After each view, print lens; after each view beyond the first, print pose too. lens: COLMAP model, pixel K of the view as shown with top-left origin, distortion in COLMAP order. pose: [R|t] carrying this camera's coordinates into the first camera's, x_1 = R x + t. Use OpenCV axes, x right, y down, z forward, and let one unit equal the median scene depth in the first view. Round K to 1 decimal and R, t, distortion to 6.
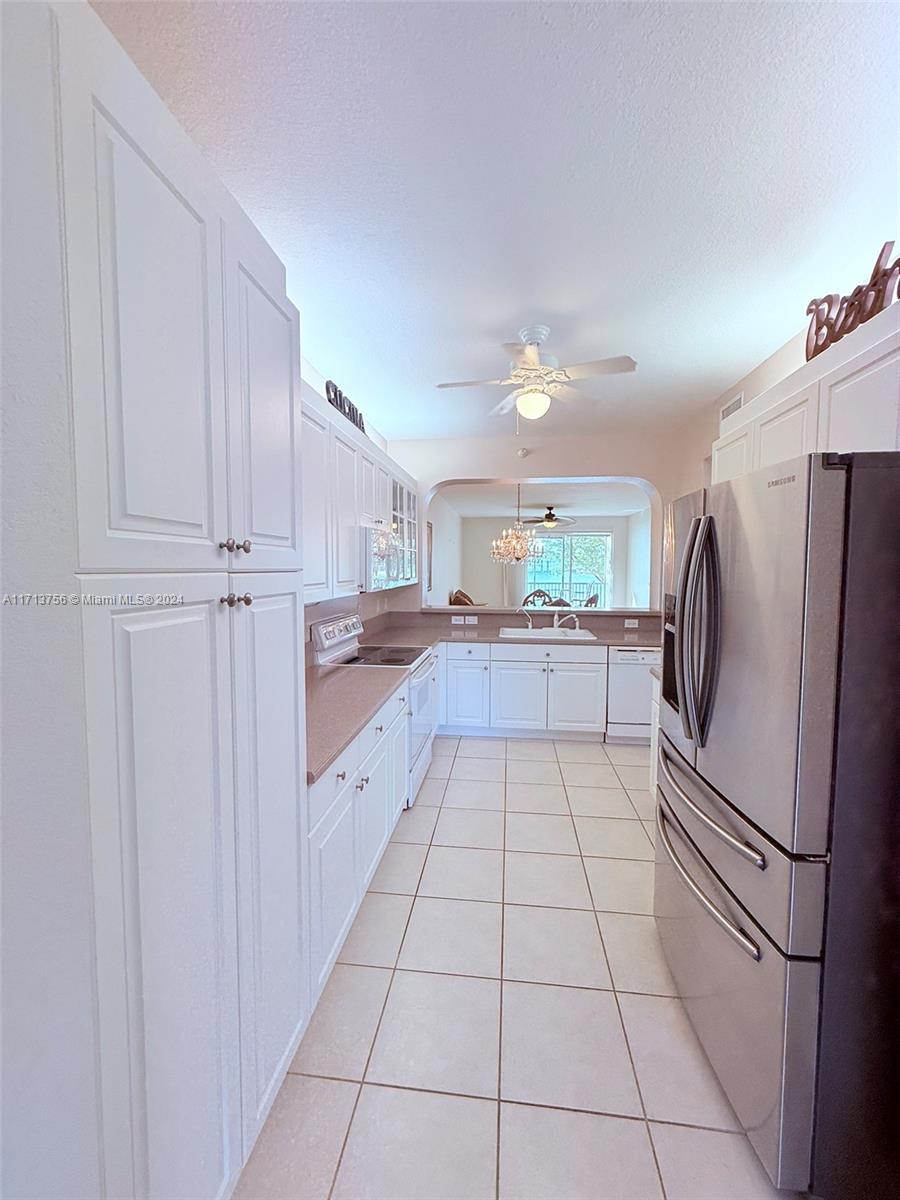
lens RADIAL K [[479.9, 0, 450.2], [0, 479.9, 597.2], [0, 0, 1]] dist [0.001403, 0.000026]
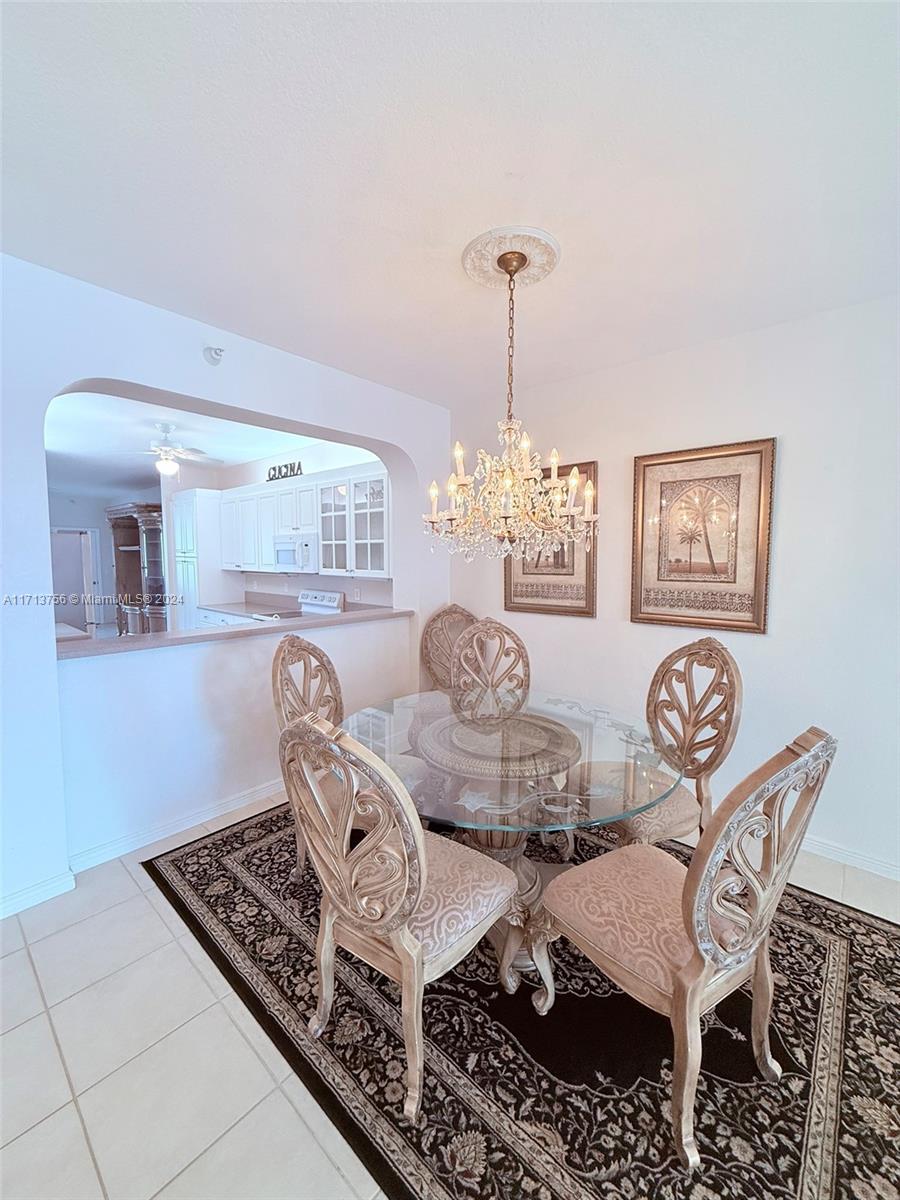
lens RADIAL K [[479.9, 0, 452.6], [0, 479.9, 598.3], [0, 0, 1]] dist [0.001403, 0.000026]
pose [[0.825499, 0.048235, -0.562338, 0.242771], [-0.033501, 0.998772, 0.036491, -0.054055], [0.563408, -0.011284, 0.826102, 0.701607]]
